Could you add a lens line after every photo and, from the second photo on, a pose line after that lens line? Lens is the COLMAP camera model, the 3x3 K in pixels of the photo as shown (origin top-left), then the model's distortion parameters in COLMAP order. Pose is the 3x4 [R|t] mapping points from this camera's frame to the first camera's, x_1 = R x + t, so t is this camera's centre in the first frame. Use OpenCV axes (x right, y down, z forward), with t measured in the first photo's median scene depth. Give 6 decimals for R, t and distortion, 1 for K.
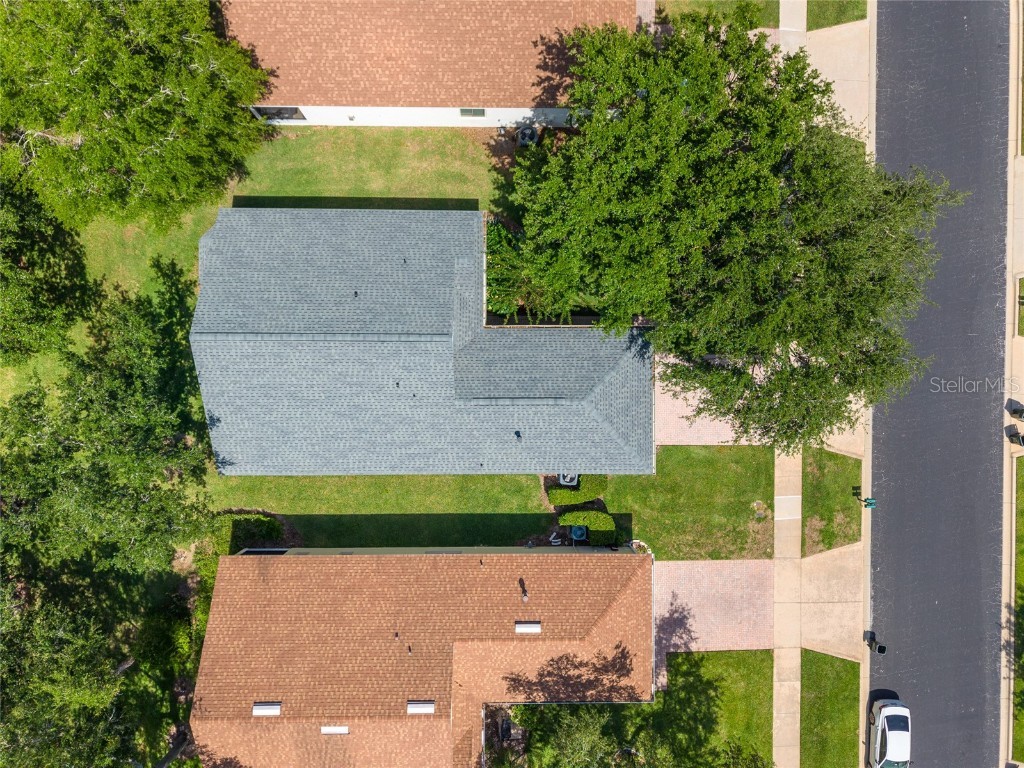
lens RADIAL K [[705.6, 0, 513.0], [0, 705.6, 377.1], [0, 0, 1]] dist [0.010638, 0.000458]
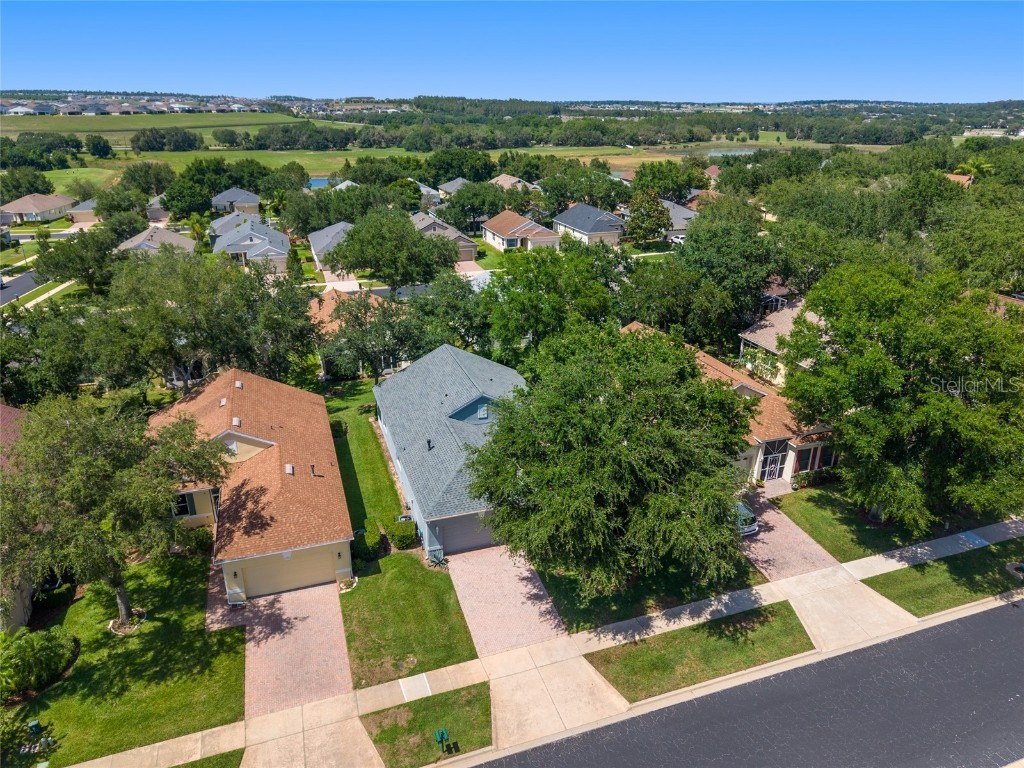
lens RADIAL K [[705.6, 0, 507.8], [0, 705.6, 382.3], [0, 0, 1]] dist [0.010638, 0.000458]
pose [[0.319213, 0.324985, -0.890218, 1.094439], [-0.947661, 0.115838, -0.297523, 0.295413], [0.006430, 0.938598, 0.344953, 0.344906]]
